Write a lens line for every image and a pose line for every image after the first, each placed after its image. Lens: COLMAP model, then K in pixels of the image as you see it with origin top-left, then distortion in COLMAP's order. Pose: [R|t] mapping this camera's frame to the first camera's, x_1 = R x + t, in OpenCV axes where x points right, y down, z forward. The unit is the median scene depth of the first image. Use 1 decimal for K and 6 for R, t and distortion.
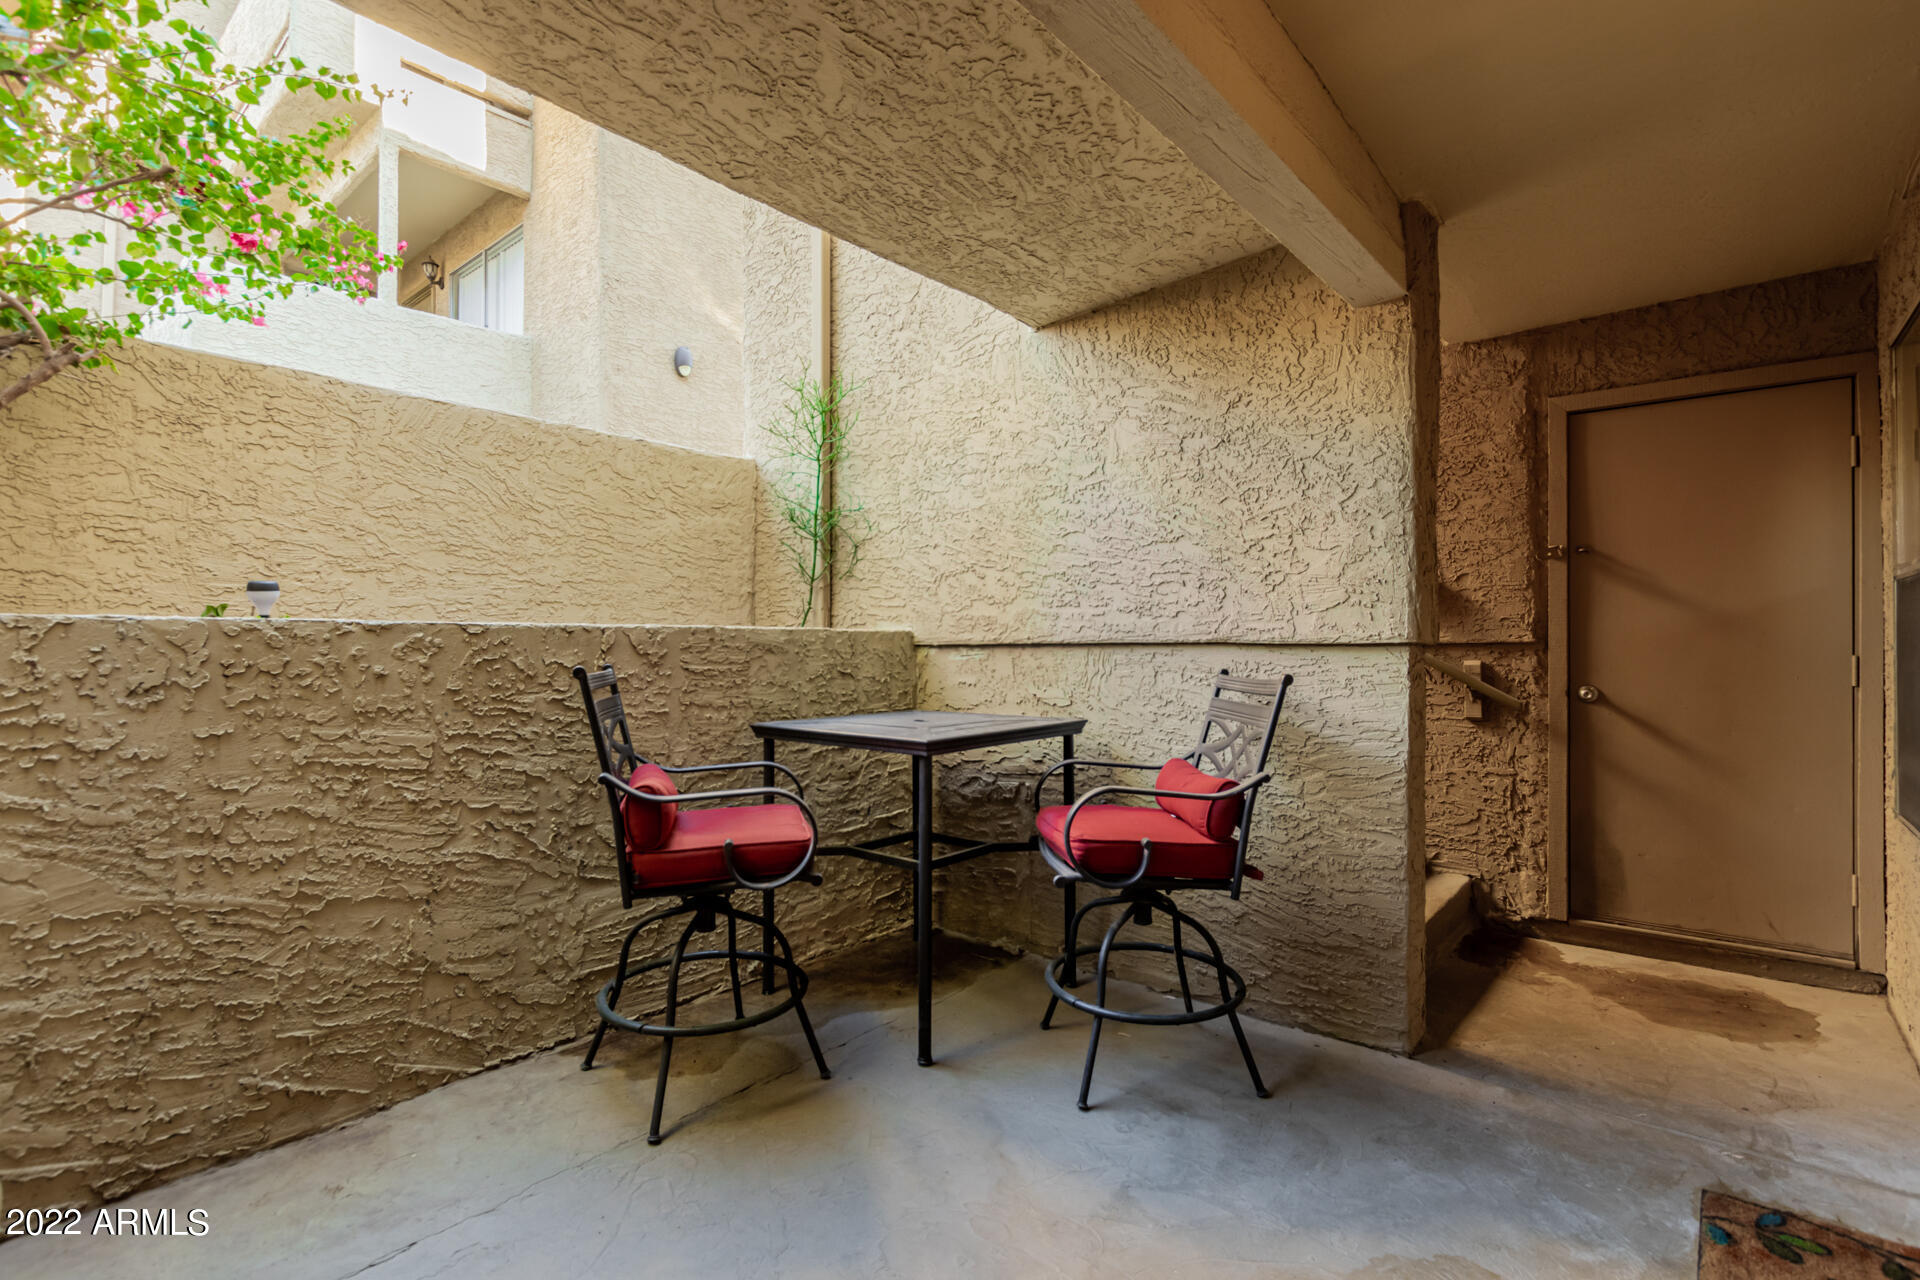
lens RADIAL K [[883.5, 0, 954.2], [0, 883.5, 643.6], [0, 0, 1]] dist [0.003769, -0.000732]
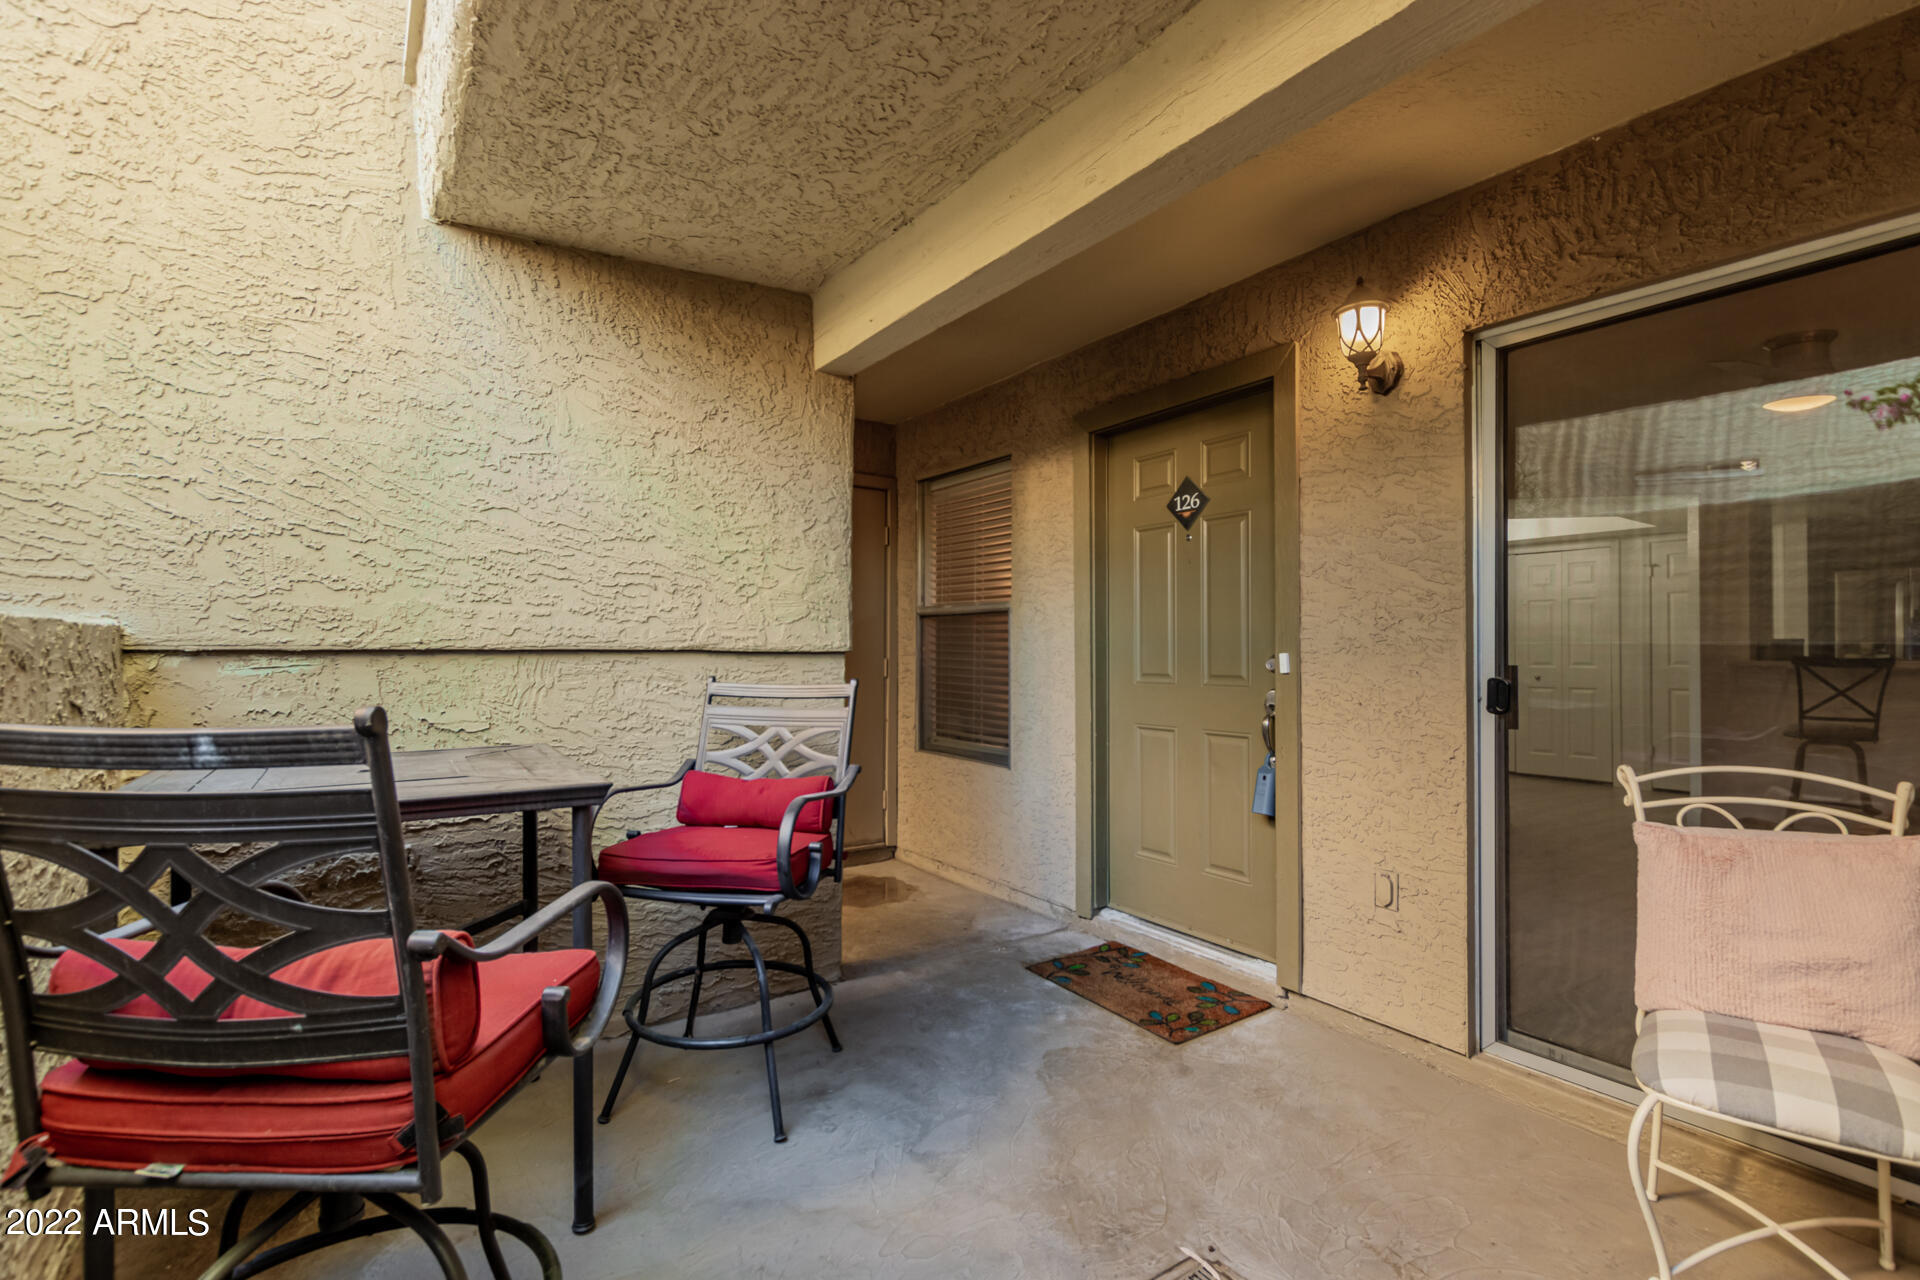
lens RADIAL K [[883.5, 0, 954.3], [0, 883.5, 646.3], [0, 0, 1]] dist [0.003769, -0.000732]
pose [[0.267383, 0.005821, 0.963573, -0.549847], [-0.007979, 0.999961, -0.003826, -0.003849], [-0.963557, -0.006666, 0.267419, 0.428759]]
